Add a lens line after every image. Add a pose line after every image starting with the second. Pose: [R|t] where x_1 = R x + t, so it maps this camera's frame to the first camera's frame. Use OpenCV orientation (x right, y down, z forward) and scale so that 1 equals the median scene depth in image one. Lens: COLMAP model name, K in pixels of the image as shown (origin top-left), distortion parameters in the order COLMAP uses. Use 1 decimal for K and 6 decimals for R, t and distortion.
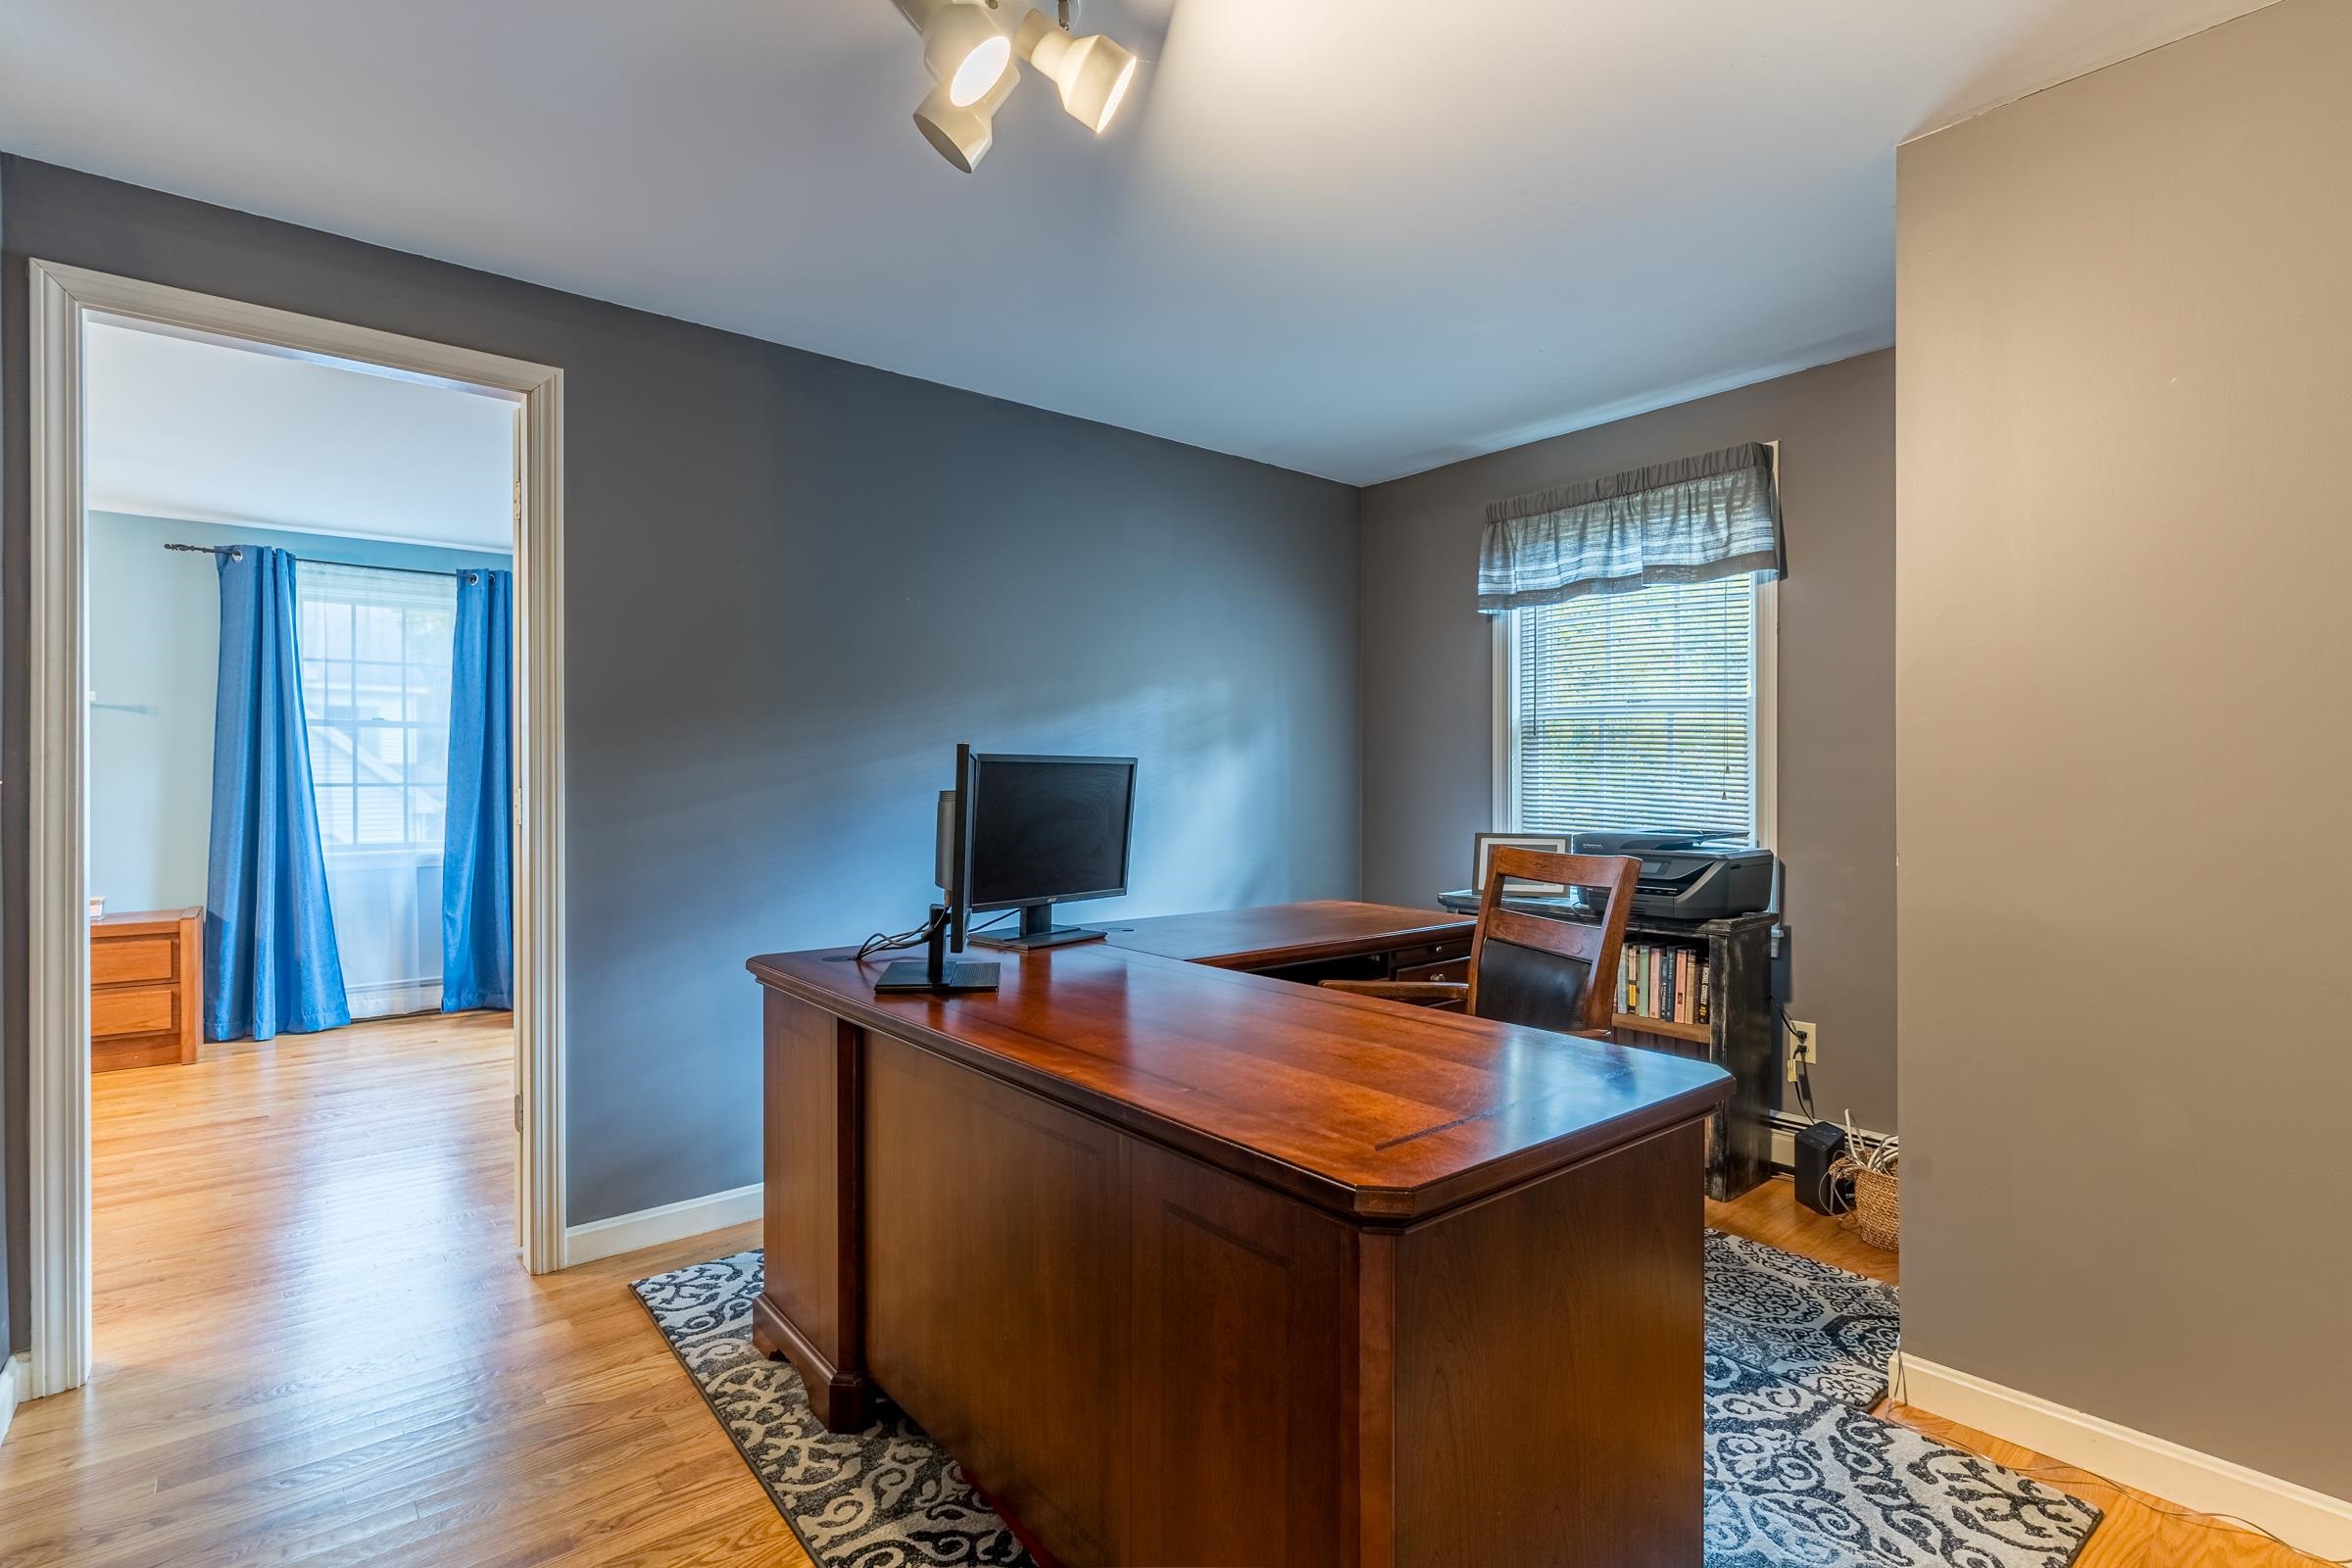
lens RADIAL K [[1119.6, 0, 1176.2], [0, 1119.6, 785.9], [0, 0, 1]] dist [0.002043, 0.000309]
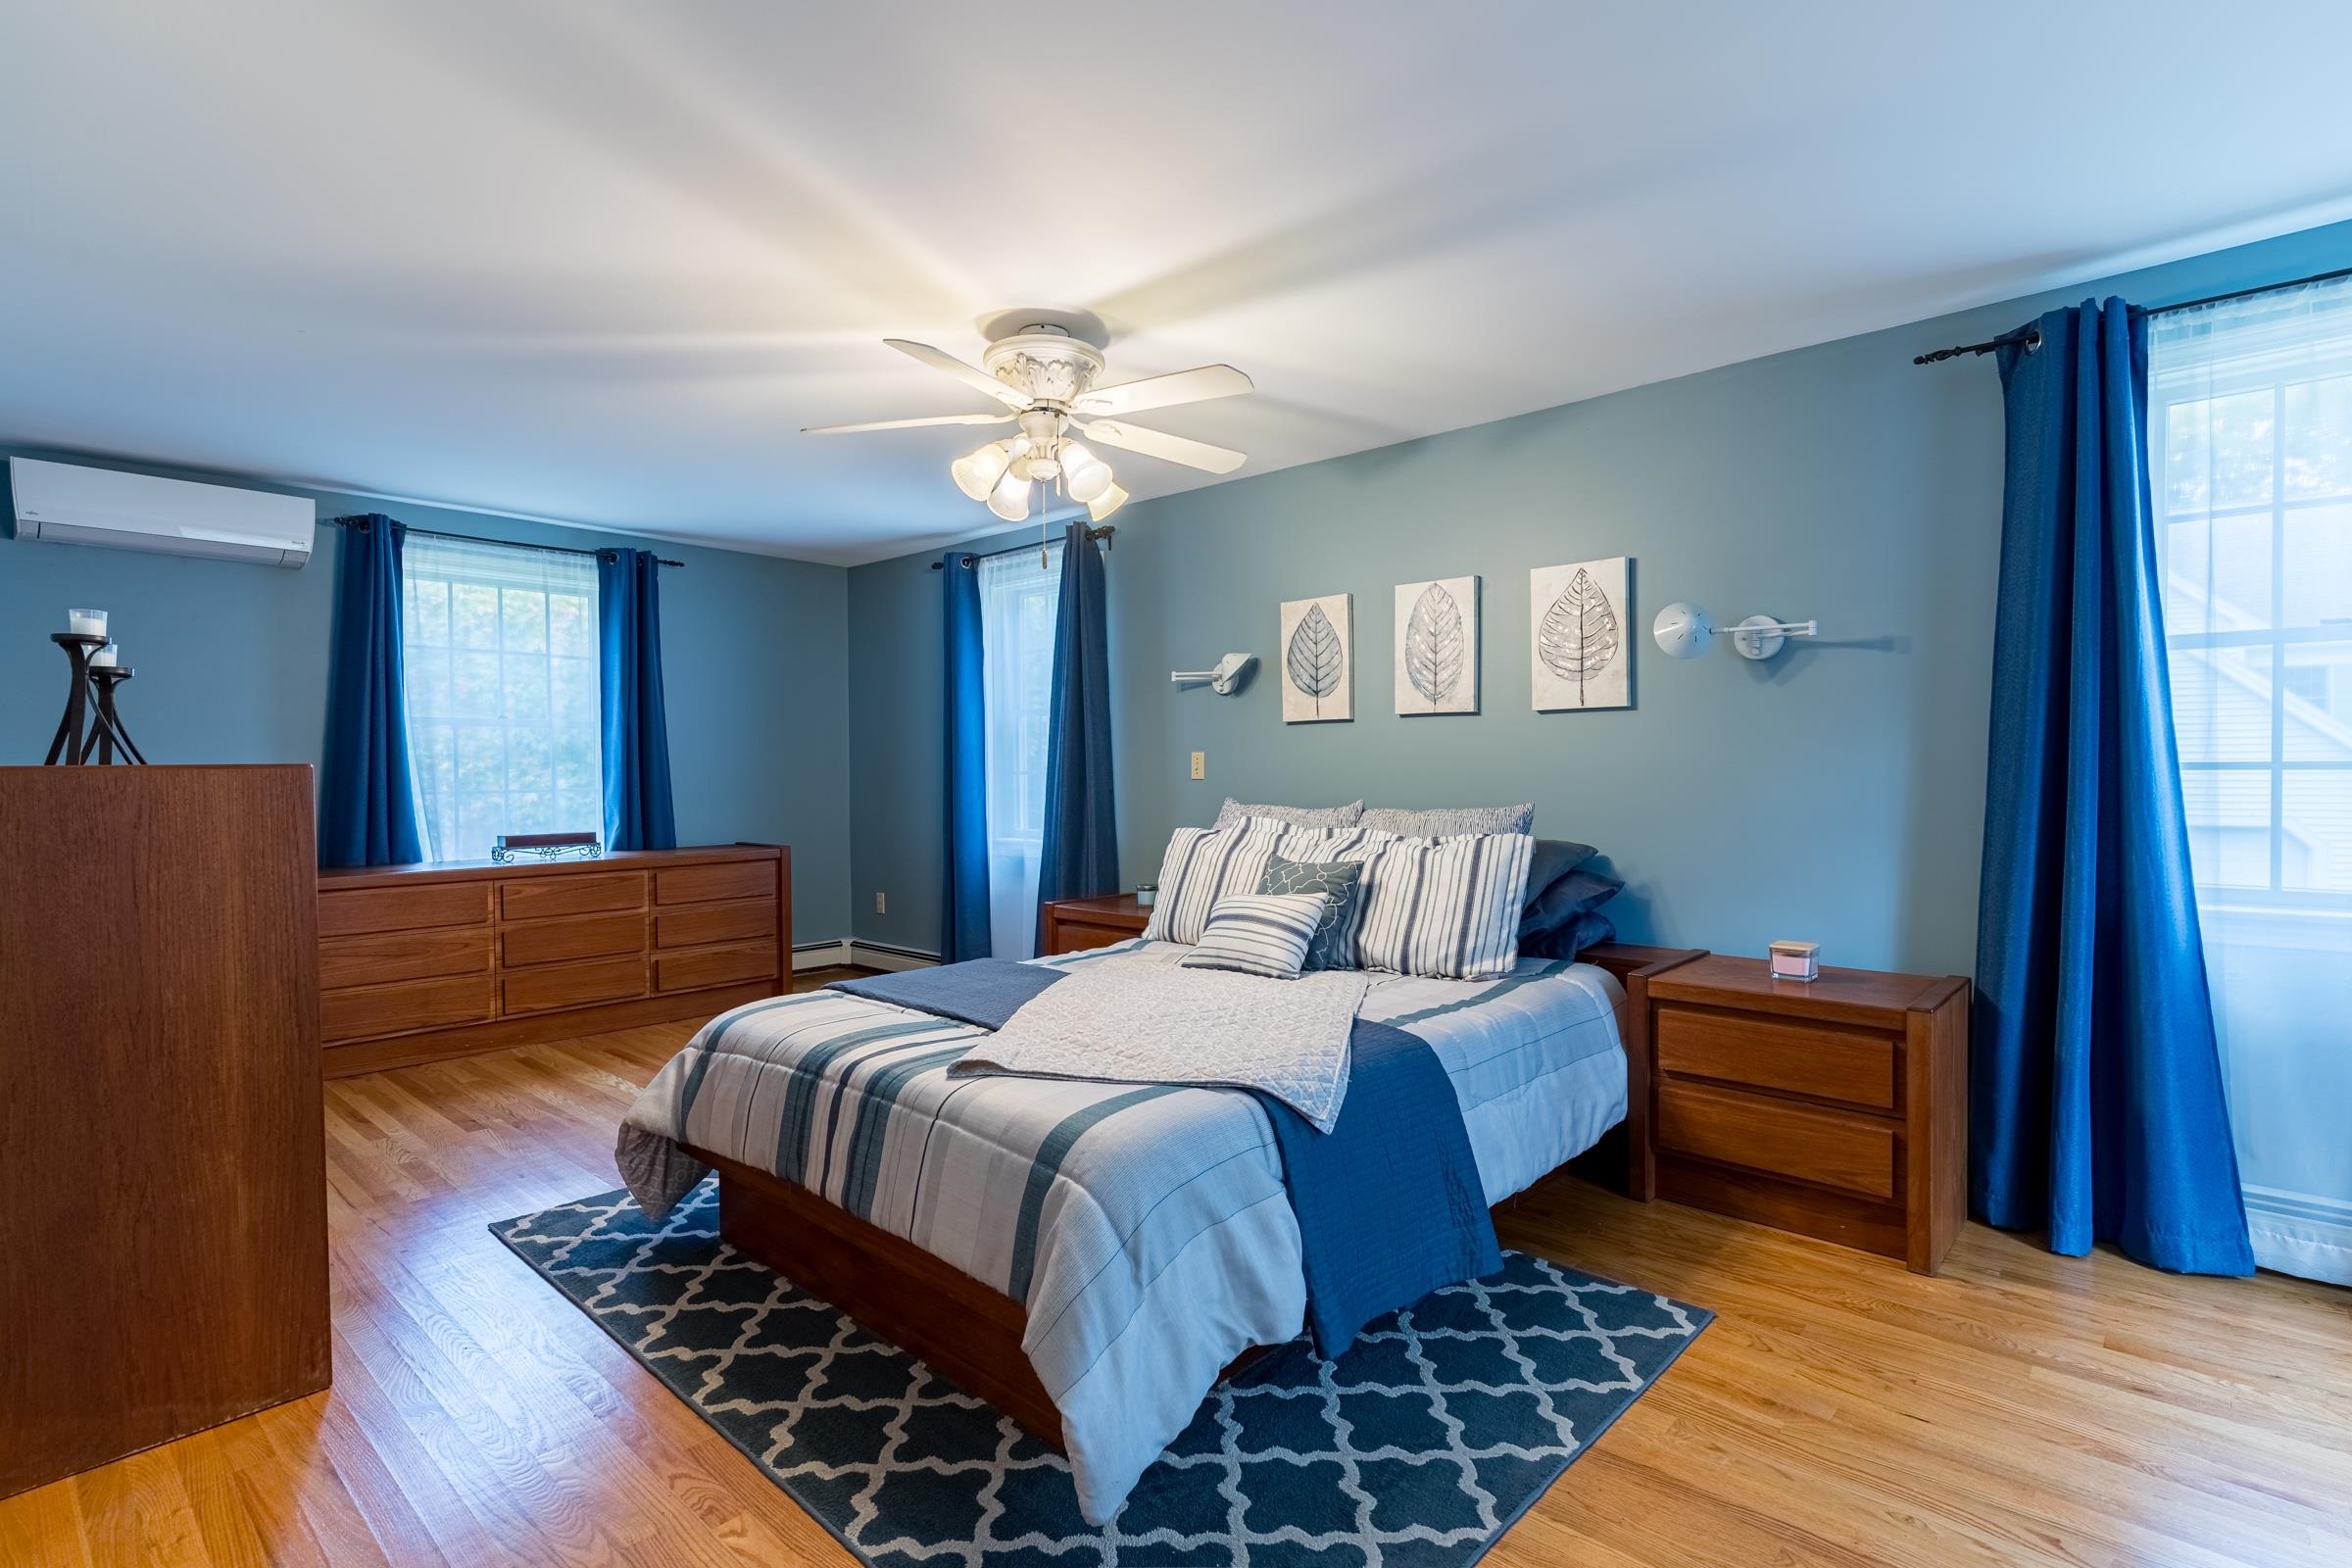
lens RADIAL K [[1119.6, 0, 1176.2], [0, 1119.6, 785.9], [0, 0, 1]] dist [0.002043, 0.000309]
pose [[0.144407, 0.011955, -0.989446, -0.361193], [-0.003169, 0.999927, 0.011619, 0.004000], [0.989513, 0.001457, 0.144434, 0.515781]]
